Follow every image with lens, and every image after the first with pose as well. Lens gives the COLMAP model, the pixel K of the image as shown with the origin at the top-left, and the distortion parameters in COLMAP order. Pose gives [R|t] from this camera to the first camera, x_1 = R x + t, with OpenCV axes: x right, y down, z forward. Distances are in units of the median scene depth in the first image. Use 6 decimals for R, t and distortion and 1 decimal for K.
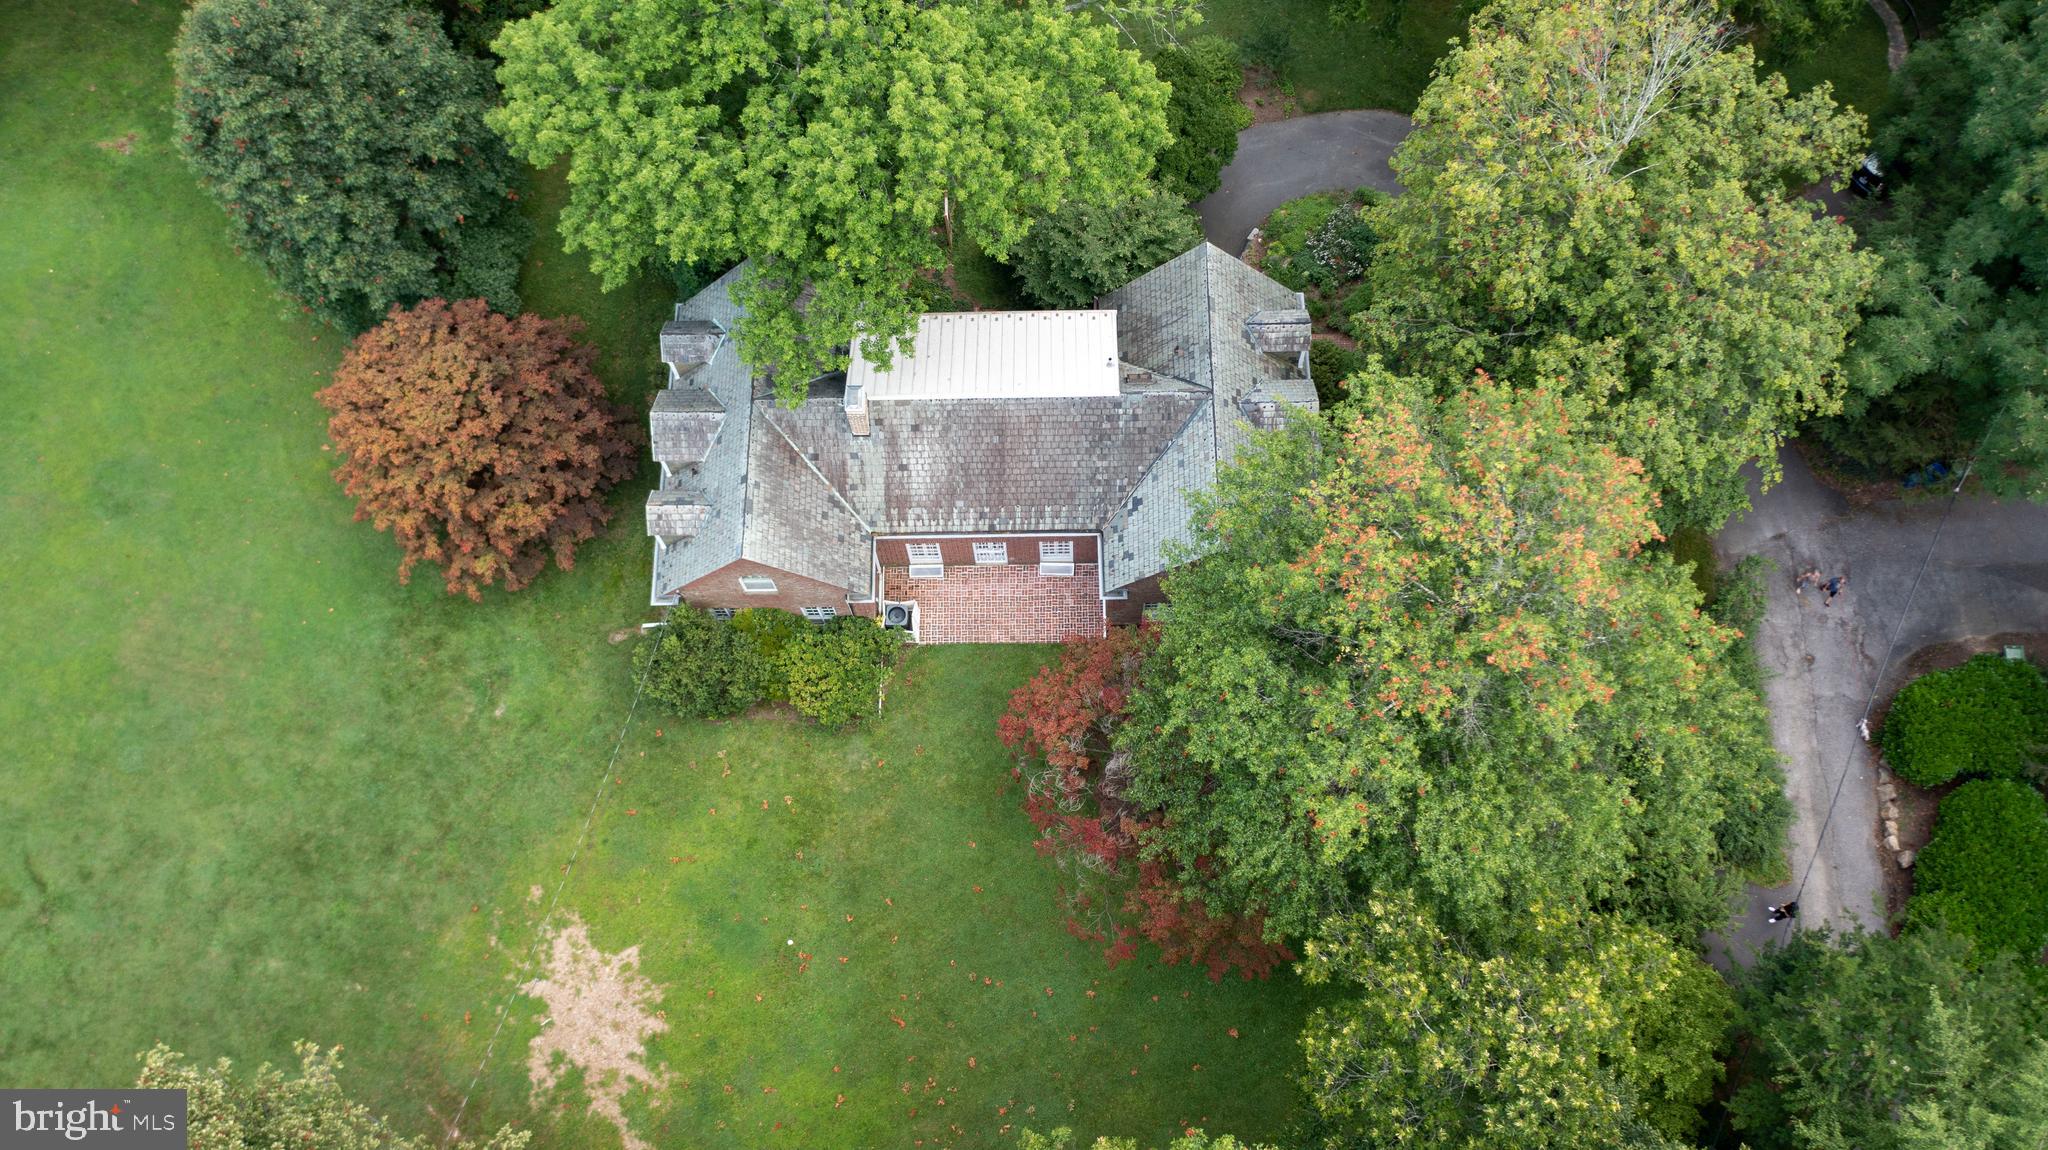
lens RADIAL K [[1640.4, 0, 1030.6], [0, 1640.4, 575.0], [0, 0, 1]] dist [-0.014112, 0.007055]
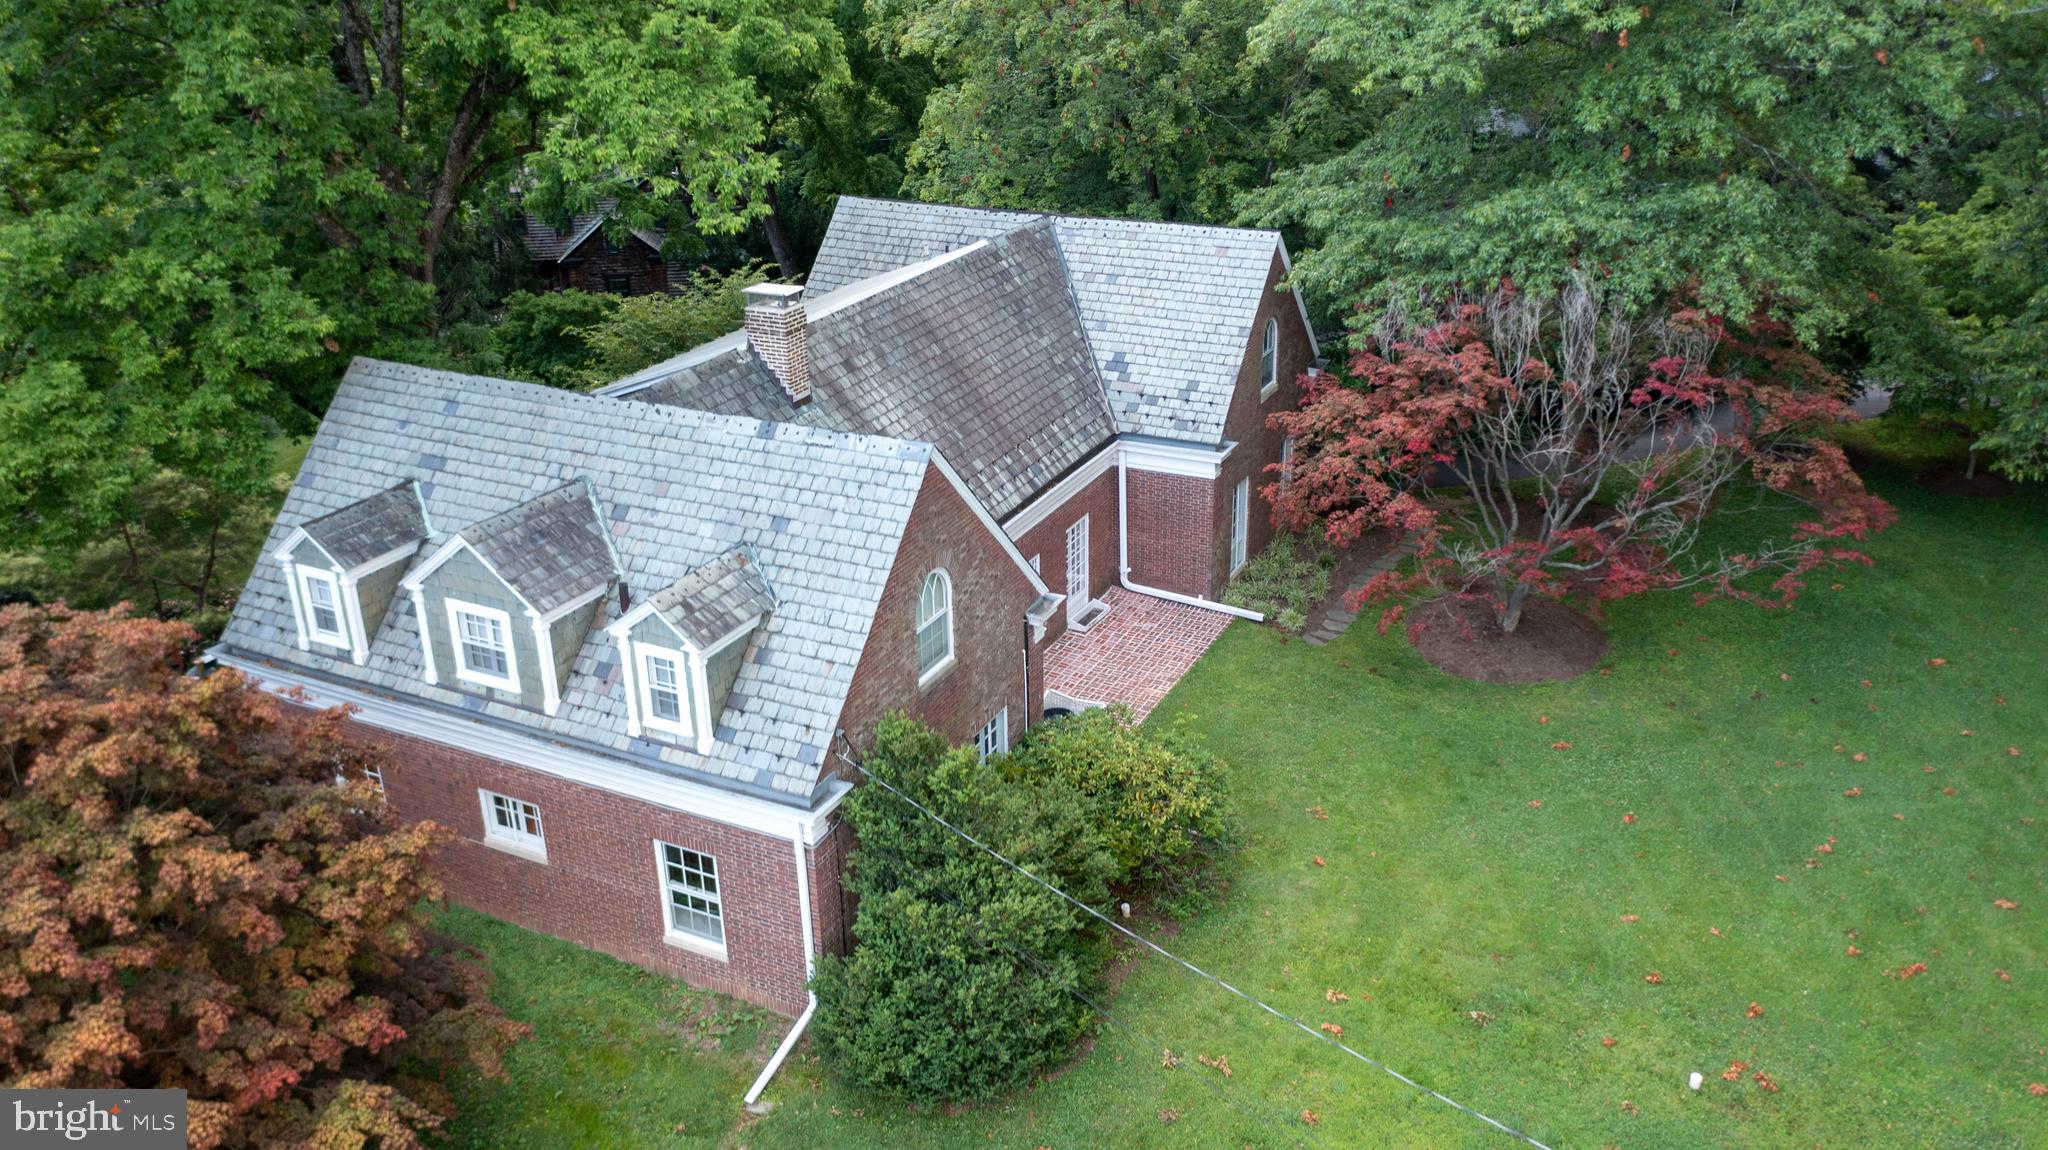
lens RADIAL K [[1622.5, 0, 1033.1], [0, 1622.5, 572.5], [0, 0, 1]] dist [-0.011360, 0.007799]
pose [[0.447456, -0.342656, 0.826057, -0.498674], [0.841041, 0.475248, -0.258436, 0.130629], [-0.304027, 0.810387, 0.500840, 0.745920]]
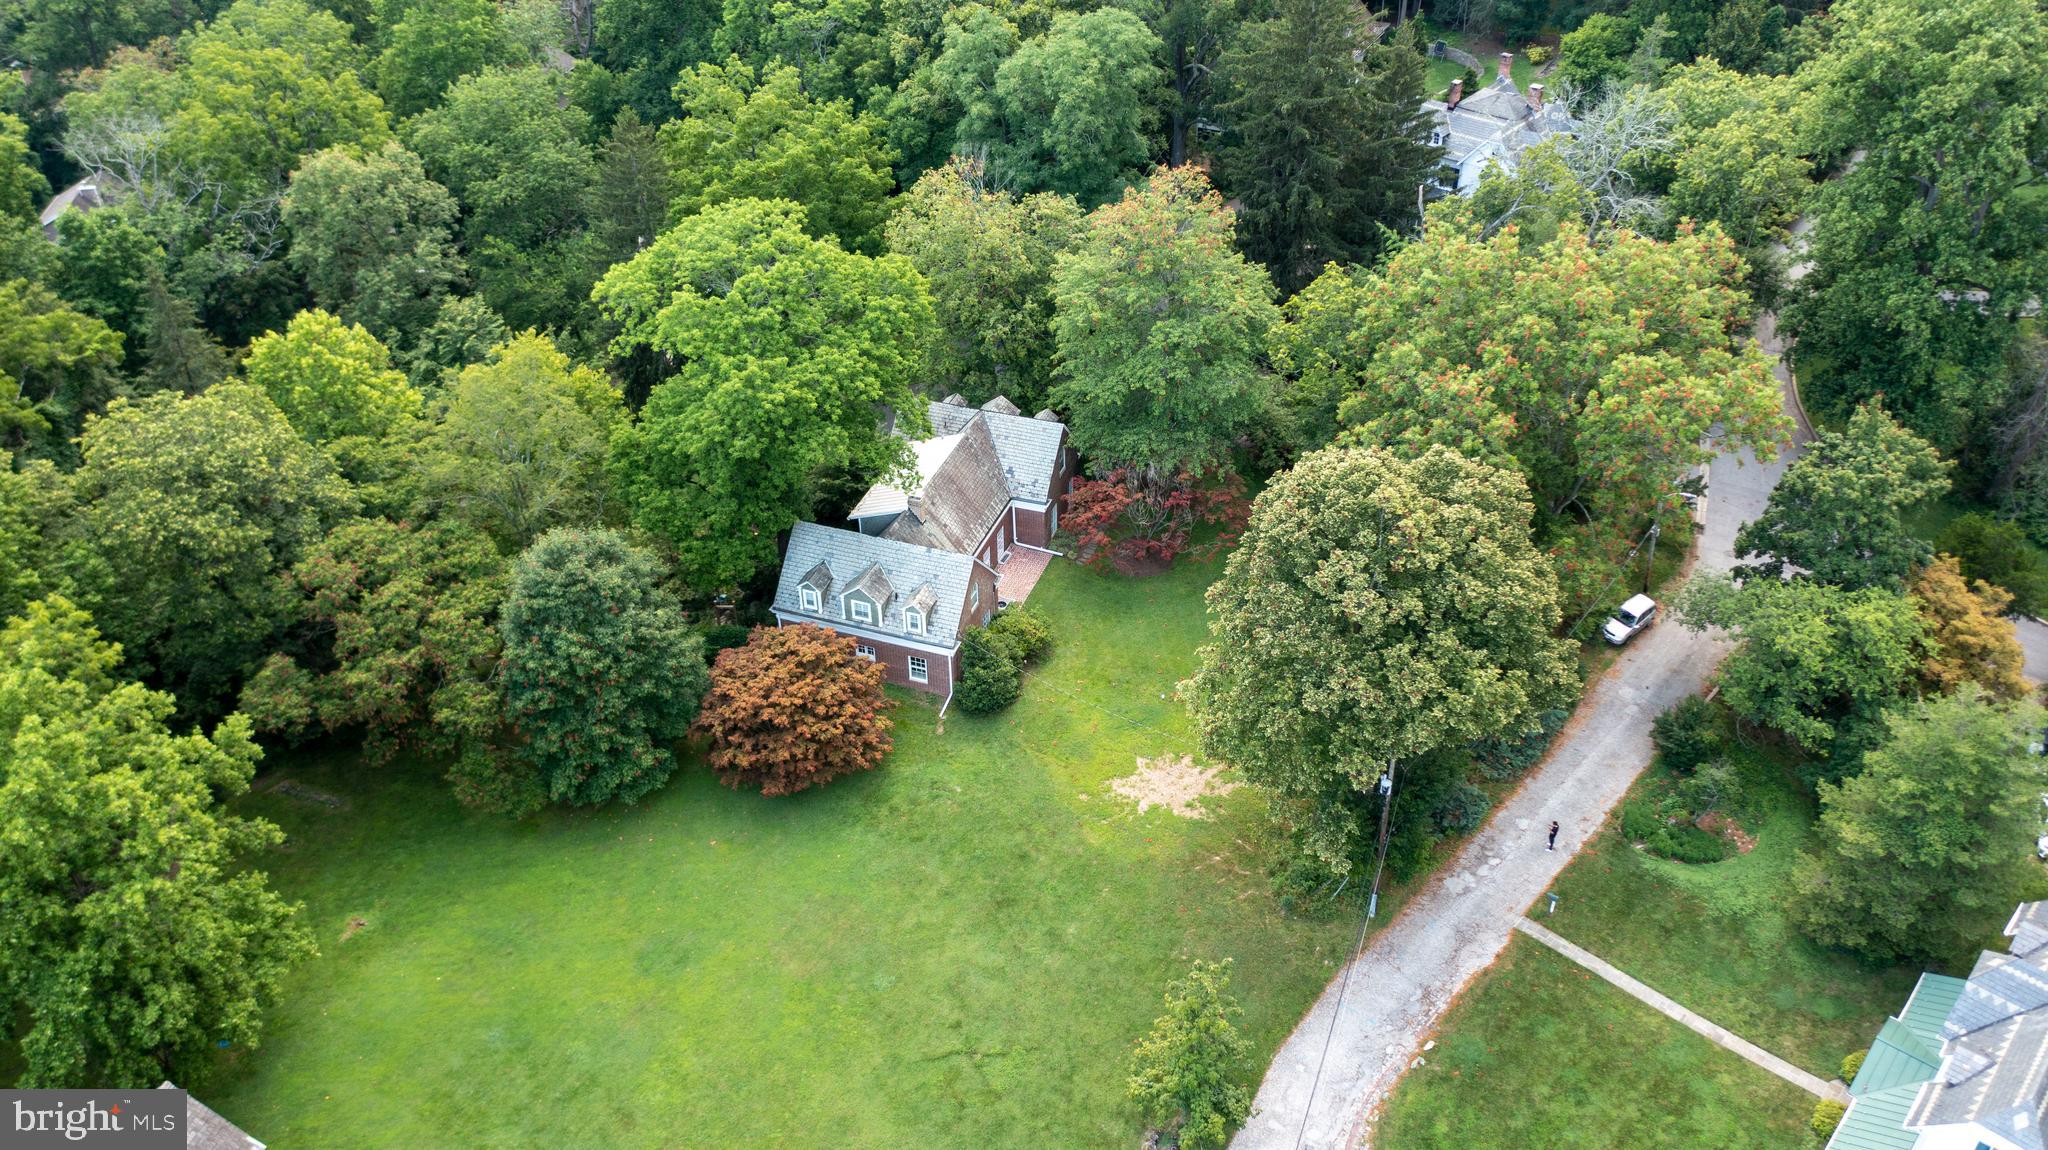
lens RADIAL K [[1622.5, 0, 1033.1], [0, 1622.5, 572.5], [0, 0, 1]] dist [-0.011360, 0.007799]
pose [[0.347117, -0.536837, 0.768971, -1.401372], [0.881236, 0.467220, -0.071617, 0.165156], [-0.320832, 0.702504, 0.635260, -0.108957]]
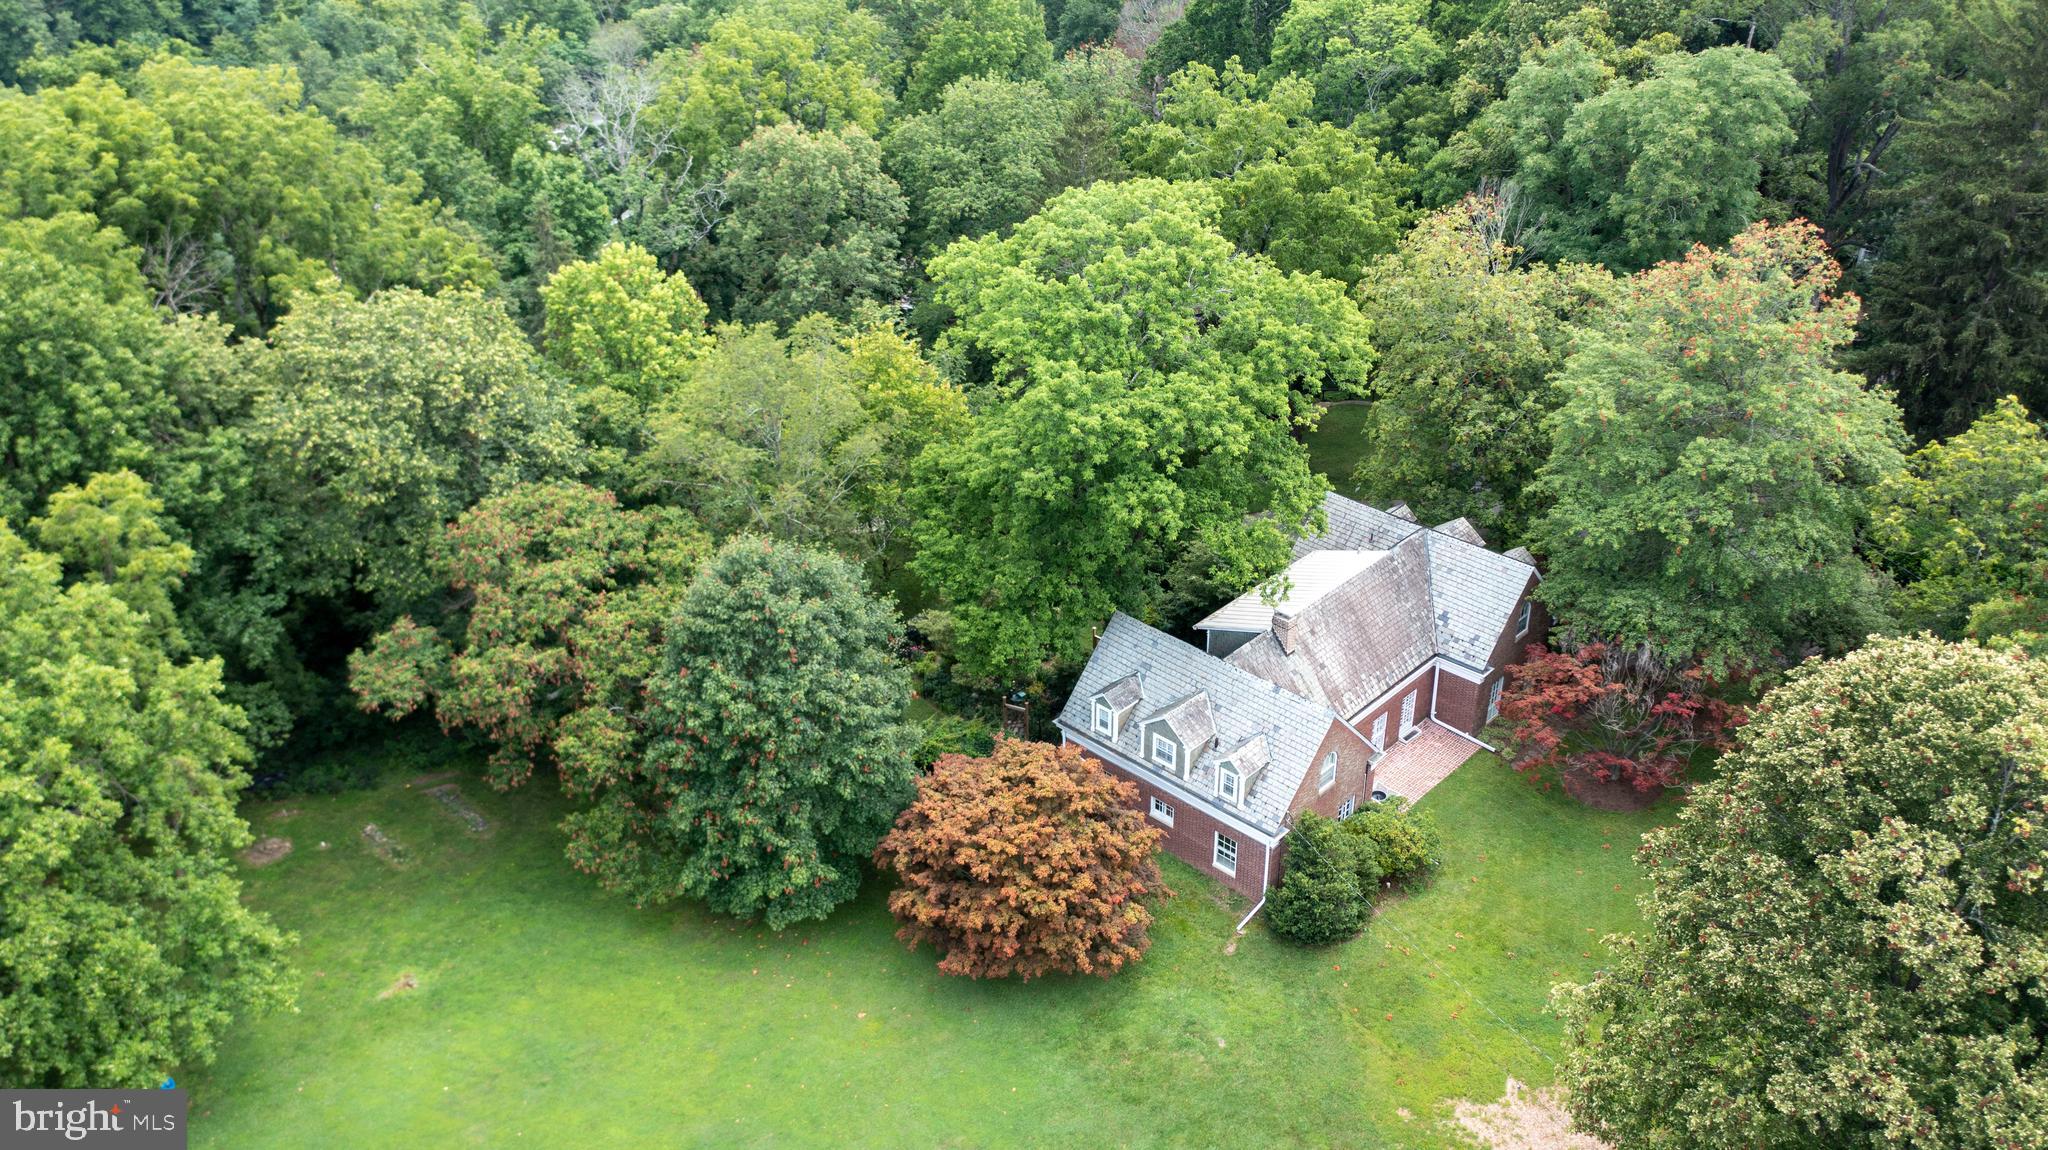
lens RADIAL K [[1632.2, 0, 1034.6], [0, 1632.2, 574.3], [0, 0, 1]] dist [-0.016227, 0.011038]
pose [[0.693747, -0.346476, 0.631402, -0.978726], [0.674102, 0.621037, -0.399874, 0.237548], [-0.253577, 0.703042, 0.664403, 0.175253]]
